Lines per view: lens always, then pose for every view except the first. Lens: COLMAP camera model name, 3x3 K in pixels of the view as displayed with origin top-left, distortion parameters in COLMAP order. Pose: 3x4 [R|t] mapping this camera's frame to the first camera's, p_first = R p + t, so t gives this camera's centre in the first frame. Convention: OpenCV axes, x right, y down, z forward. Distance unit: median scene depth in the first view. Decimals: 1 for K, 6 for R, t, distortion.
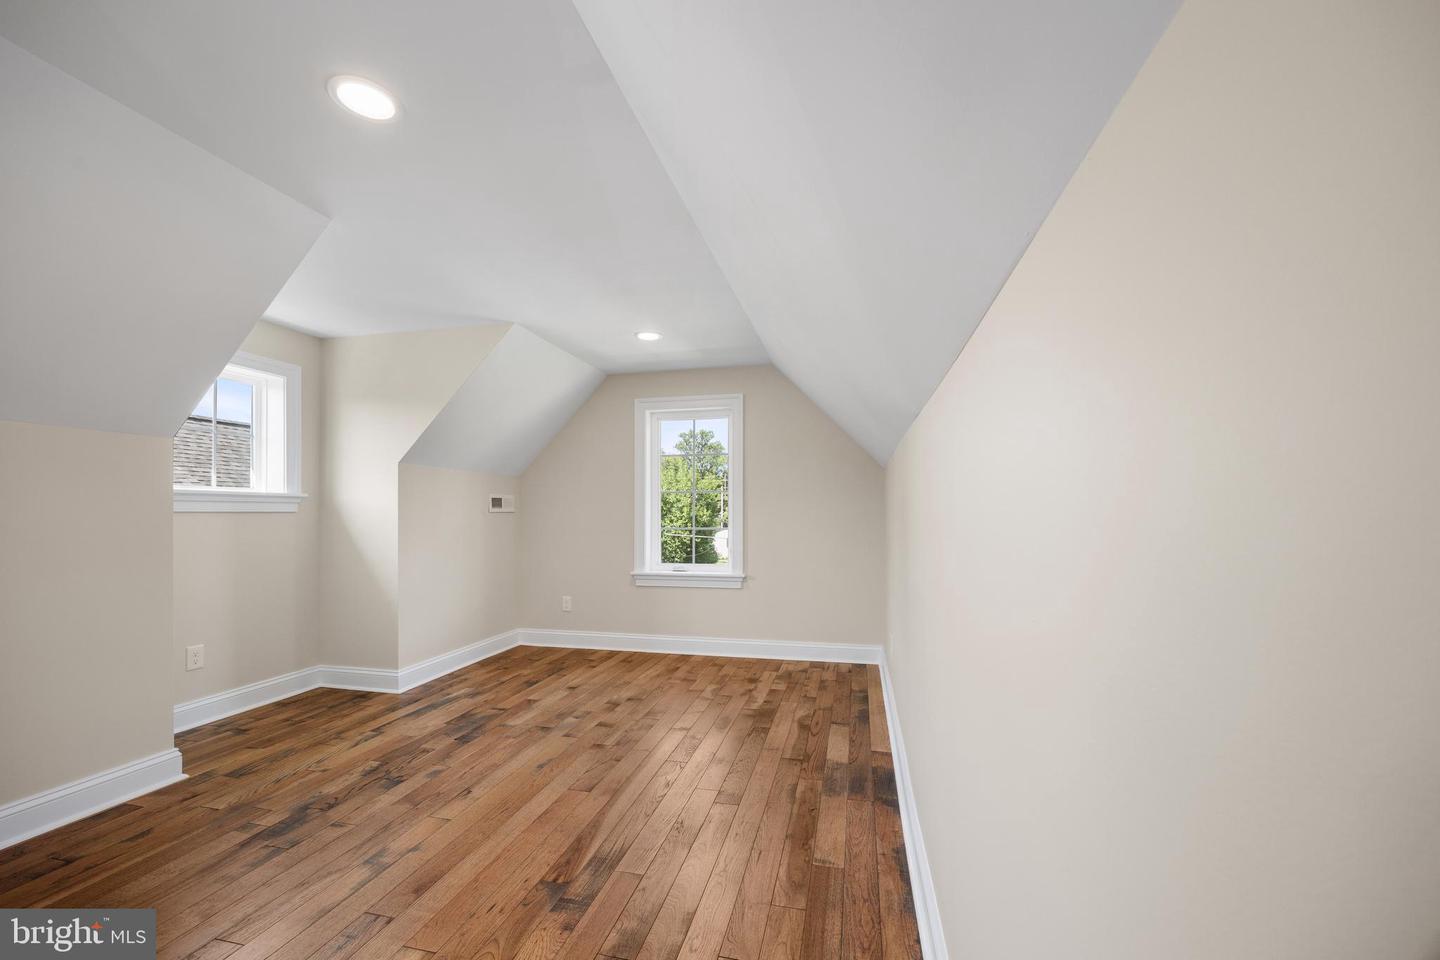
lens RADIAL K [[575.9, 0, 721.7], [0, 575.9, 515.5], [0, 0, 1]] dist [-0.000394, -0.000065]
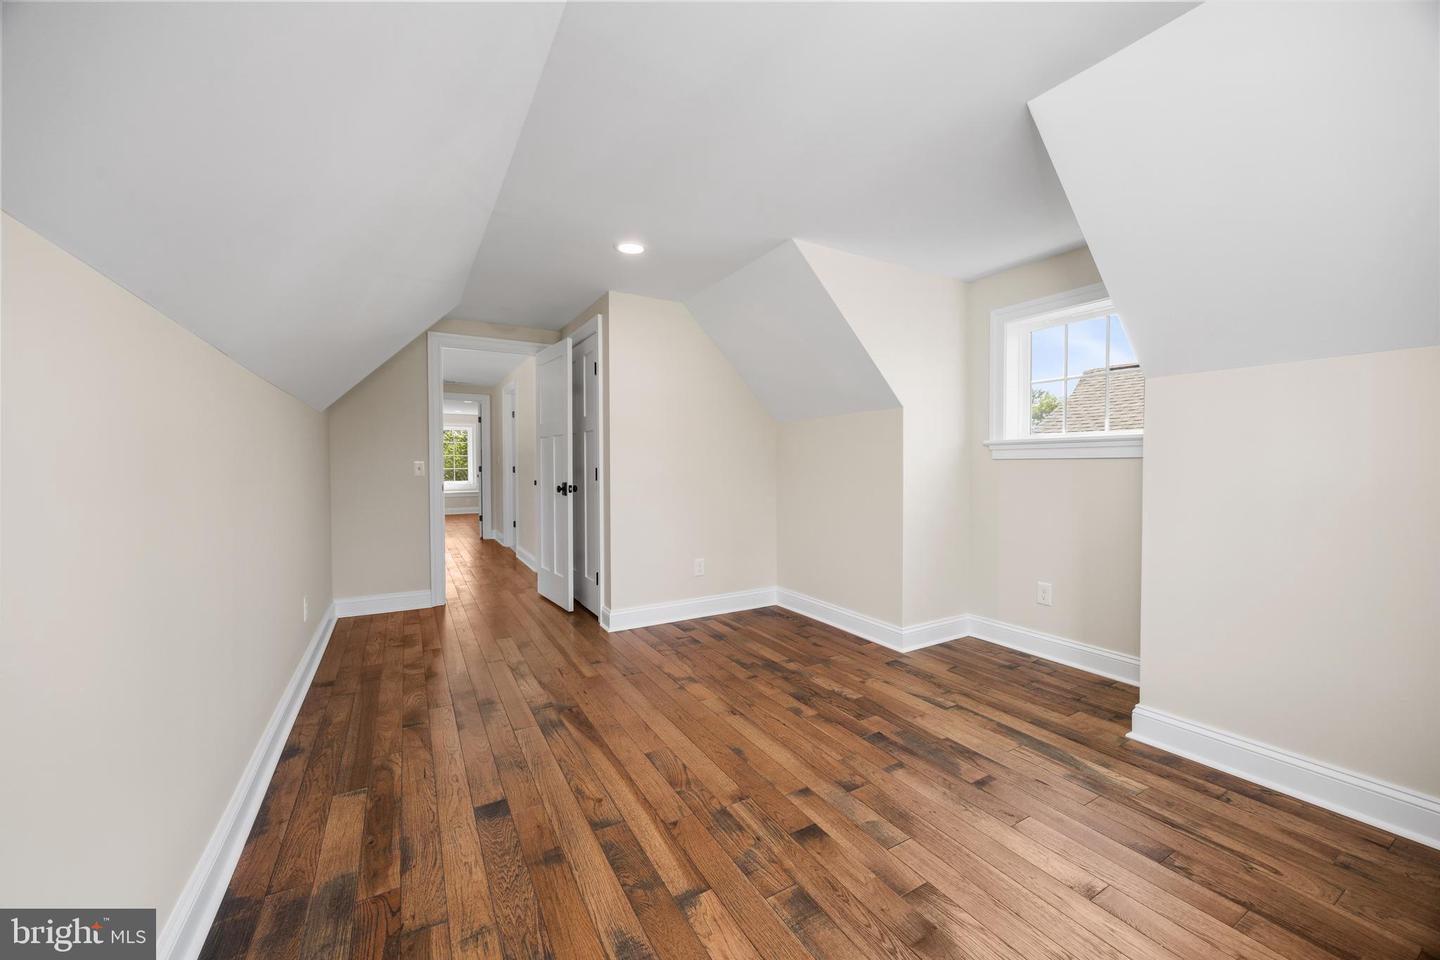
lens RADIAL K [[554.8, 0, 724.9], [0, 554.8, 468.7], [0, 0, 1]] dist [-0.001190, -0.000248]
pose [[-0.728106, 0.012735, -0.685347, 0.243029], [0.004993, 0.999899, 0.013276, -0.003708], [0.685447, 0.006245, -0.728096, 1.432556]]
